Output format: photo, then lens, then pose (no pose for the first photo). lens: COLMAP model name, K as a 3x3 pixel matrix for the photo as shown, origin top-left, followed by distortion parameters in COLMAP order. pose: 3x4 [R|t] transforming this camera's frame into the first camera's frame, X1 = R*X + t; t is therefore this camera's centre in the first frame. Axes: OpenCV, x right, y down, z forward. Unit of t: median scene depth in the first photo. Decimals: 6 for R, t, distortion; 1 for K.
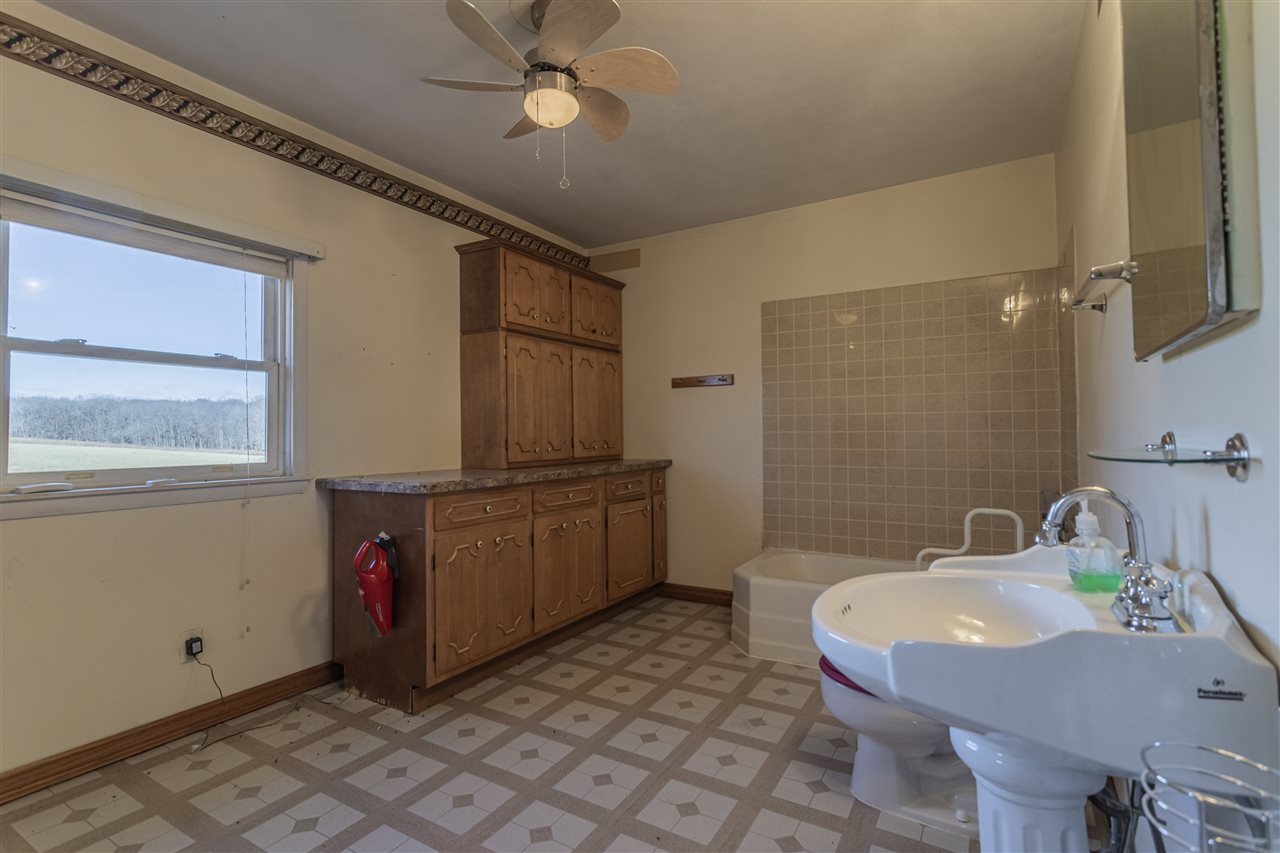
lens RADIAL K [[604.2, 0, 639.1], [0, 604.2, 424.5], [0, 0, 1]] dist [0.003500, 0.001017]
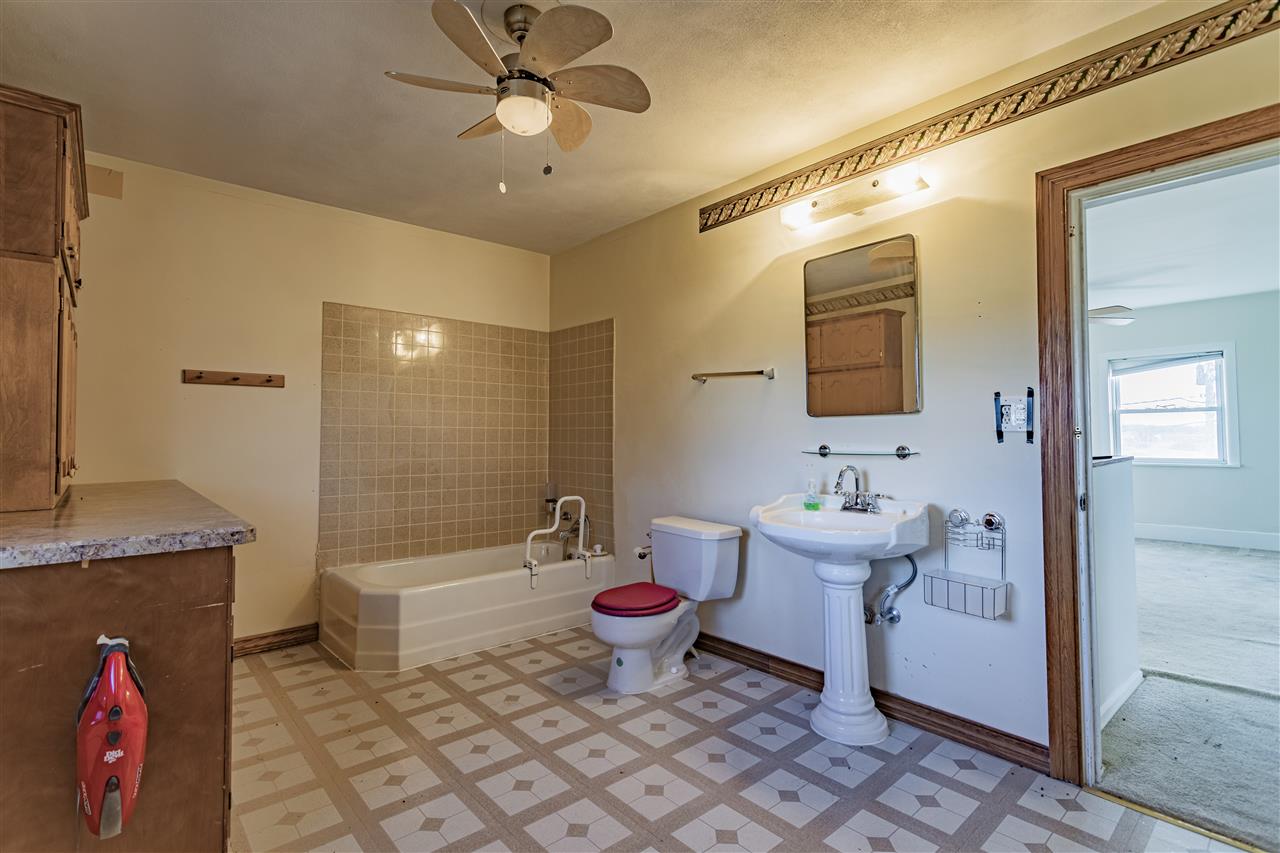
lens RADIAL K [[604.2, 0, 638.5], [0, 604.2, 425.6], [0, 0, 1]] dist [0.003500, 0.001017]
pose [[0.310756, 0.028338, 0.950067, -0.771547], [-0.015101, 0.999576, -0.024876, 0.002651], [-0.950370, -0.006617, 0.311052, 0.392528]]
